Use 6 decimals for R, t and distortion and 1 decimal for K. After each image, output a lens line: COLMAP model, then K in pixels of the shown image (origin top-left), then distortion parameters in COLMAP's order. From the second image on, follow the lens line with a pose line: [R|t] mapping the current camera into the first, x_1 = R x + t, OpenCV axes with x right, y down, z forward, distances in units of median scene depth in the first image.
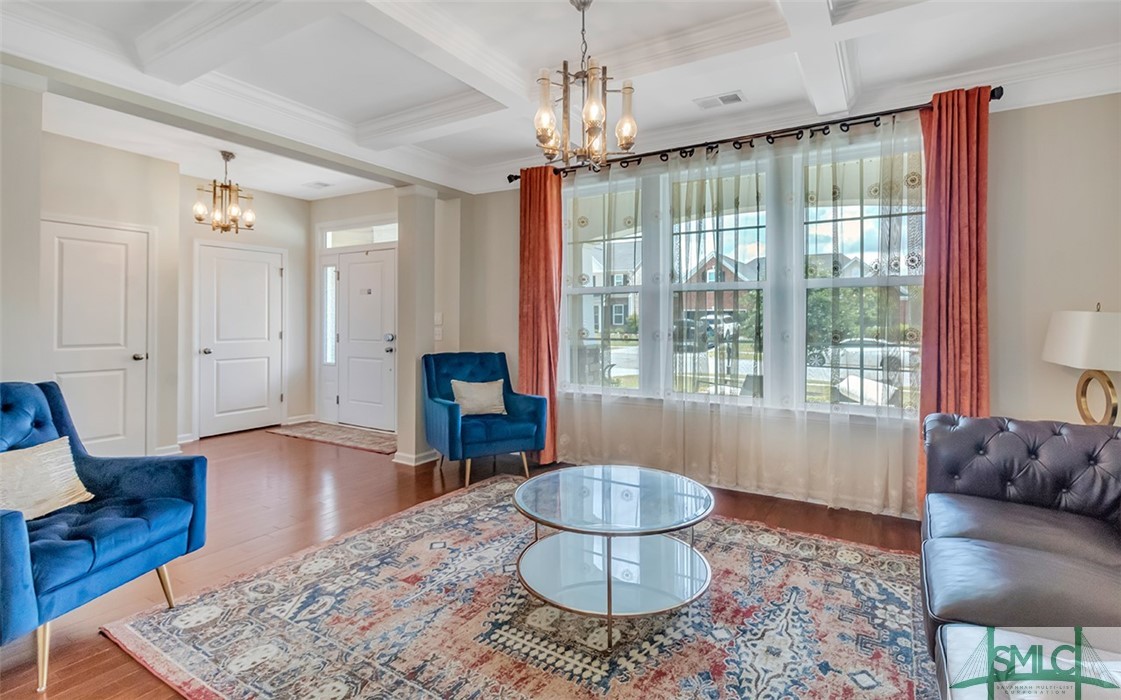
lens RADIAL K [[540.1, 0, 562.3], [0, 540.1, 314.5], [0, 0, 1]] dist [0.000099, 0.000224]
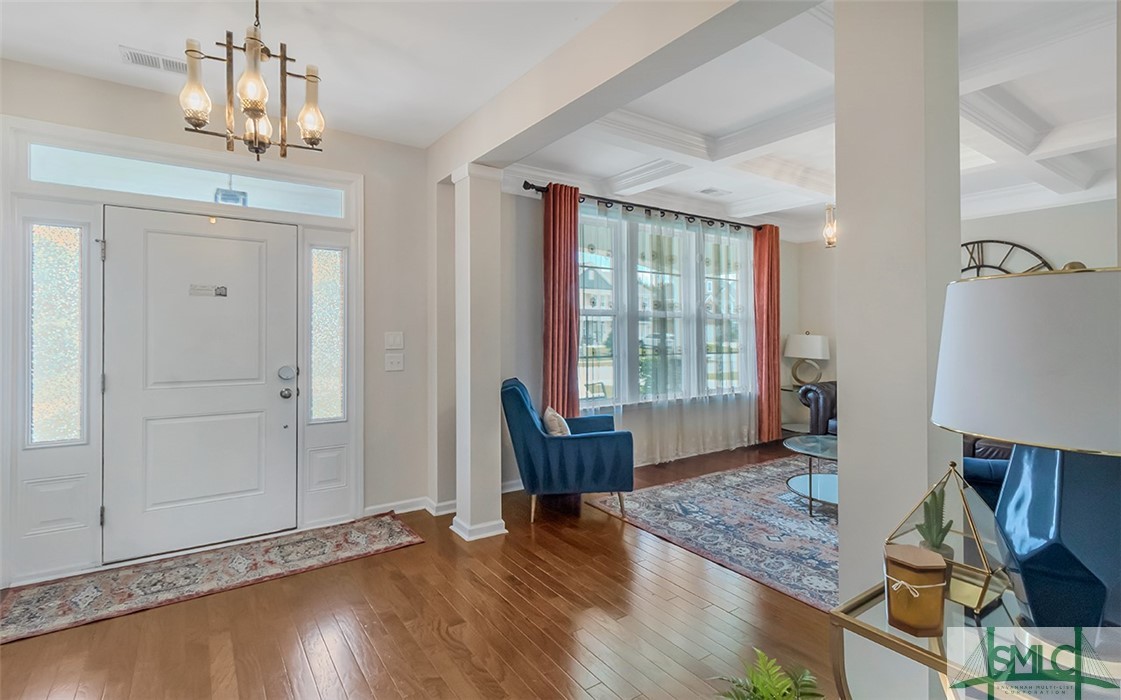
lens RADIAL K [[531.6, 0, 570.1], [0, 531.6, 324.3], [0, 0, 1]] dist [-0.000315, -0.000087]
pose [[0.394645, 0.019023, 0.918637, -1.323238], [-0.005415, 0.999816, -0.018377, -0.003158], [-0.918818, 0.002278, 0.394676, 0.872106]]
